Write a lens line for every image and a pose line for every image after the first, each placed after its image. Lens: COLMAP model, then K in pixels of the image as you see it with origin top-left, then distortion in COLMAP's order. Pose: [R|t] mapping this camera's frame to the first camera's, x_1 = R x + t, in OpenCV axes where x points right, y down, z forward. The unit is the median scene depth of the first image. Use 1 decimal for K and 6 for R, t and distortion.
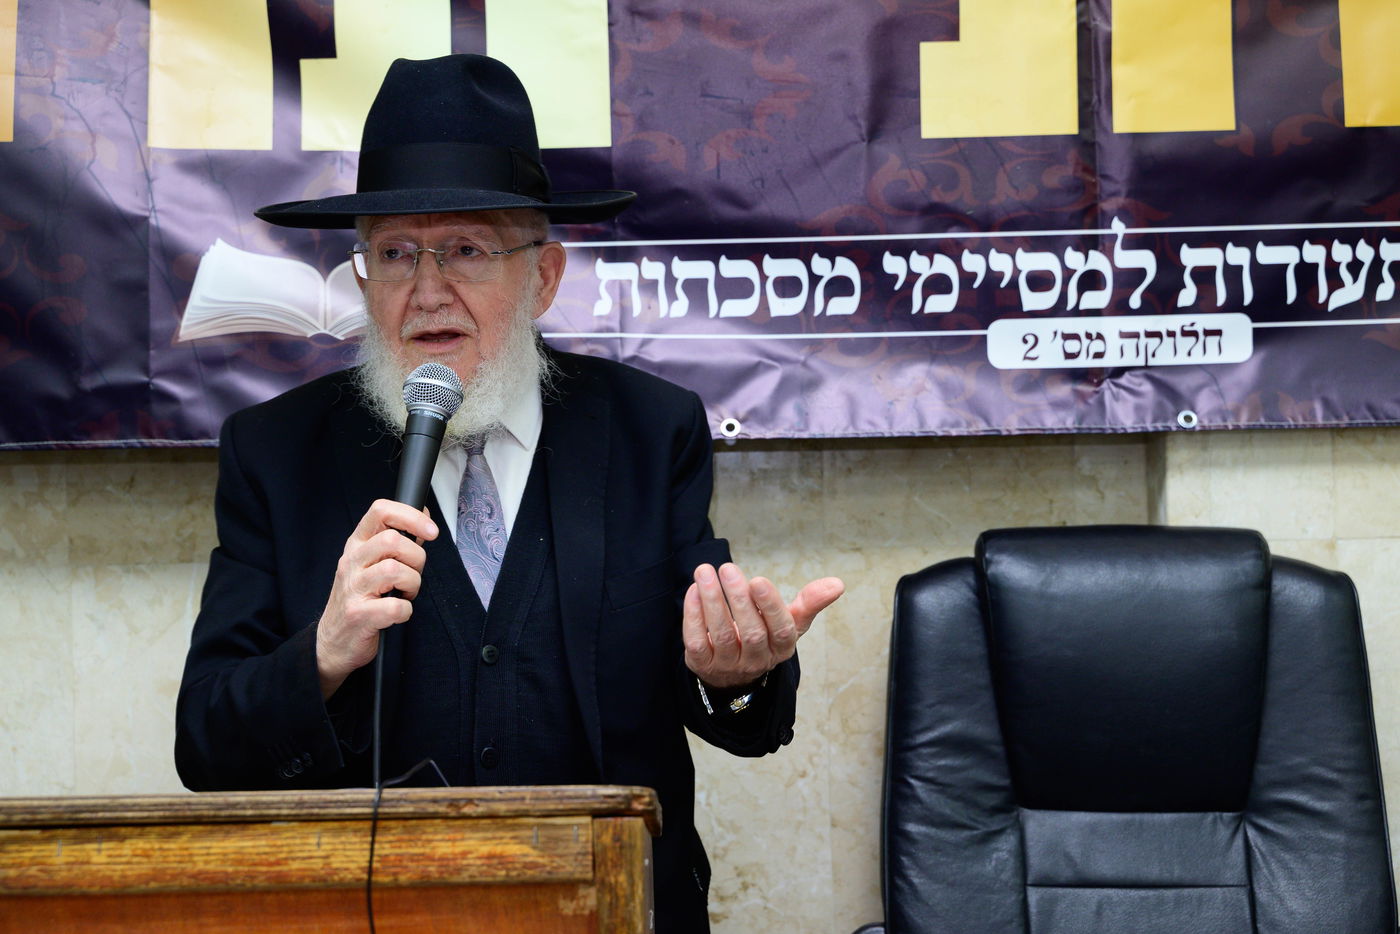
lens RADIAL K [[2021.9, 0, 713.2], [0, 2021.9, 467.6], [0, 0, 1]] dist [-0.010022, 0.000000]
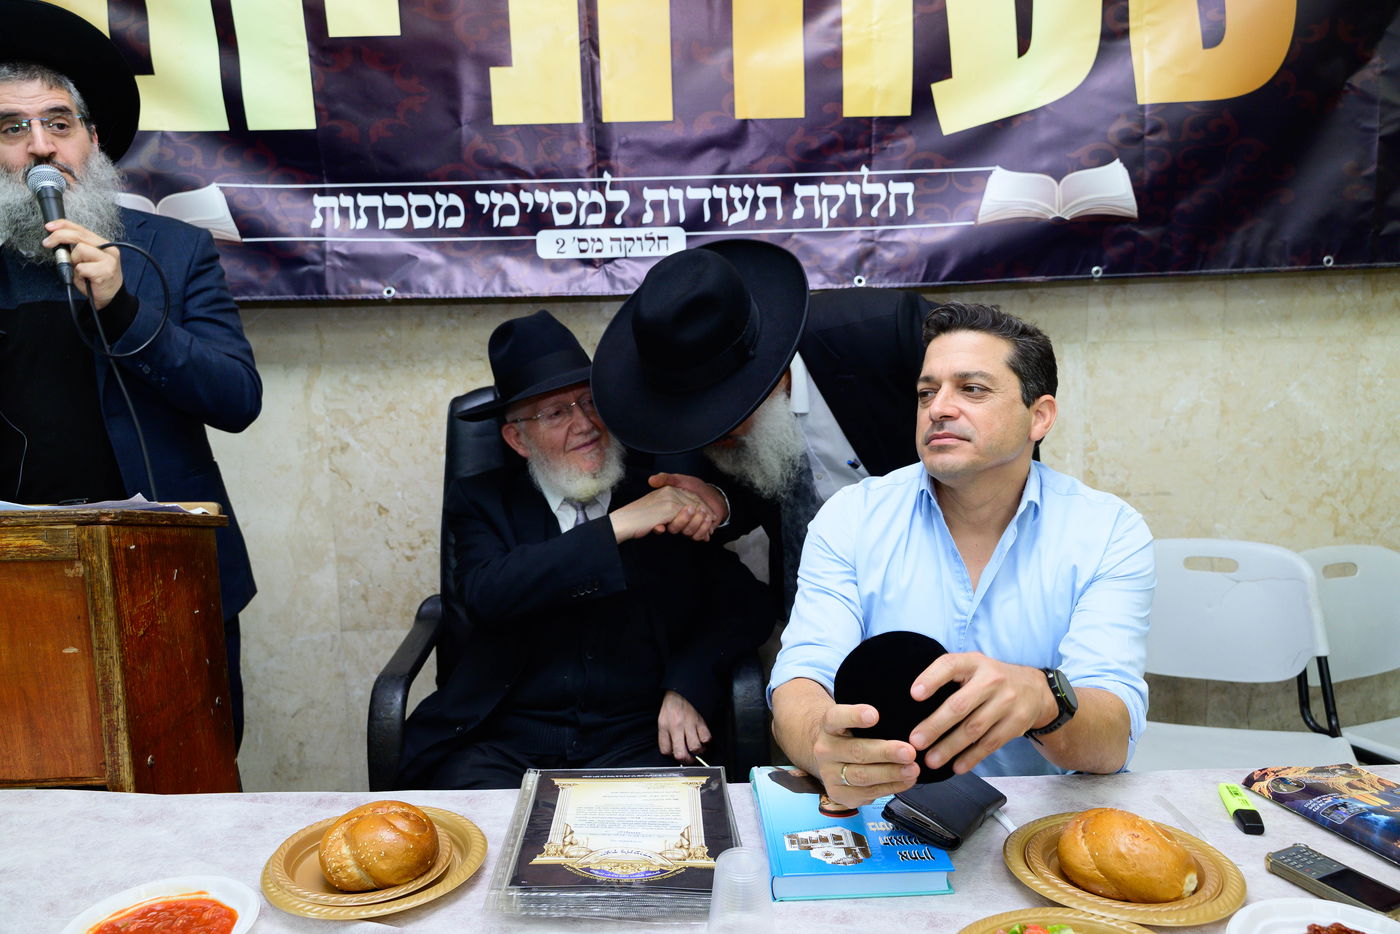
lens RADIAL K [[1110.7, 0, 701.6], [0, 1110.7, 470.1], [0, 0, 1]] dist [-0.003168, -0.004170]
pose [[0.999642, -0.003238, 0.026566, 0.254897], [-0.000983, 0.987544, 0.157338, -0.018752], [-0.026744, -0.157308, 0.987187, -0.000707]]
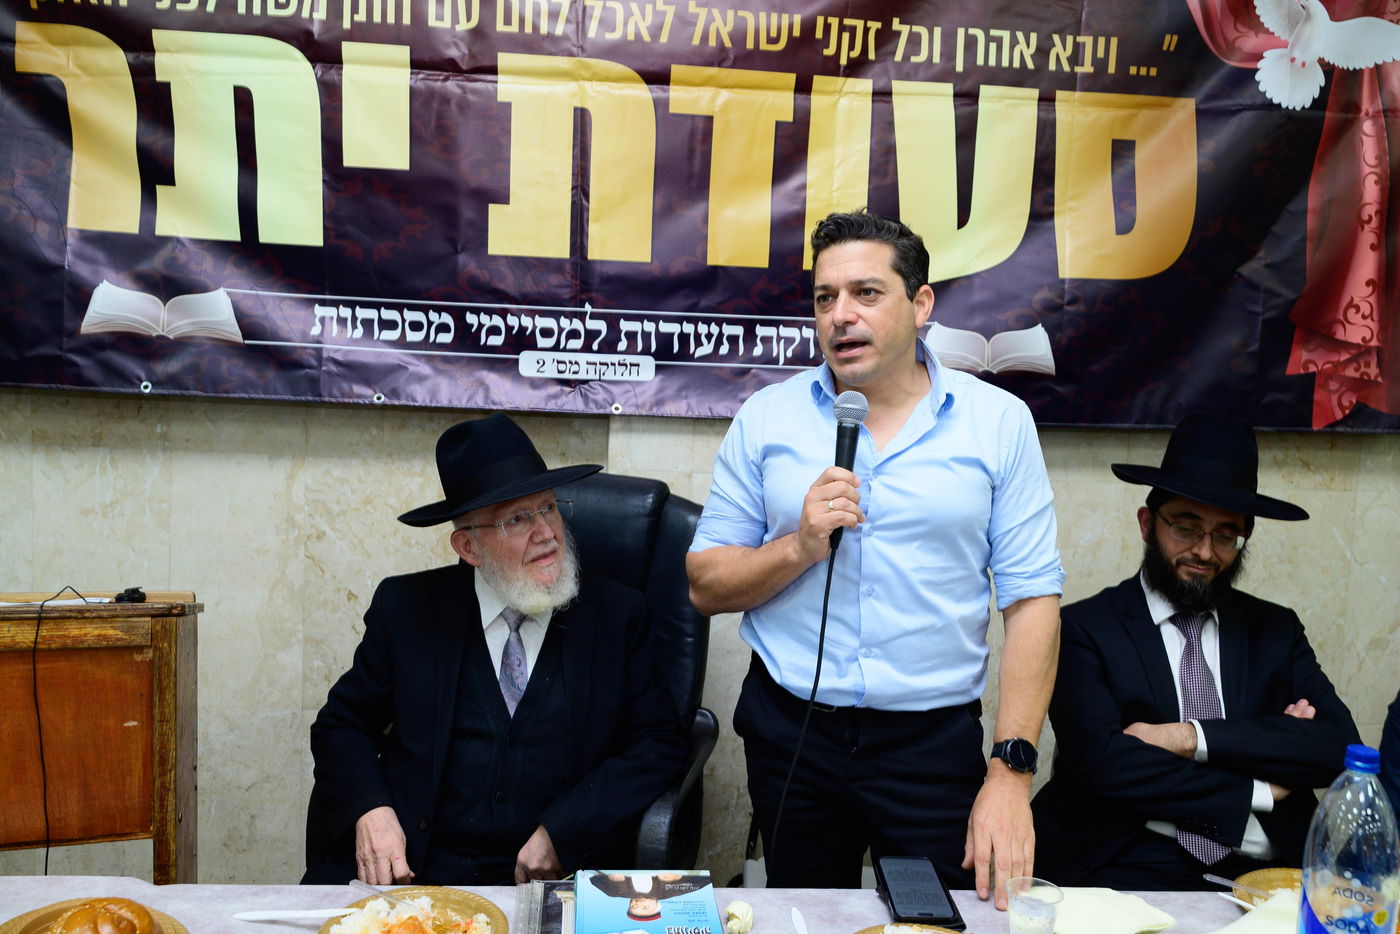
lens RADIAL K [[1110.7, 0, 701.6], [0, 1110.7, 461.1], [0, 0, 1]] dist [-0.003168, -0.004170]
pose [[0.993626, 0.059250, 0.095900, 0.214040], [-0.068083, 0.993464, 0.091619, -0.077322], [-0.089845, -0.097564, 0.991166, -0.084921]]
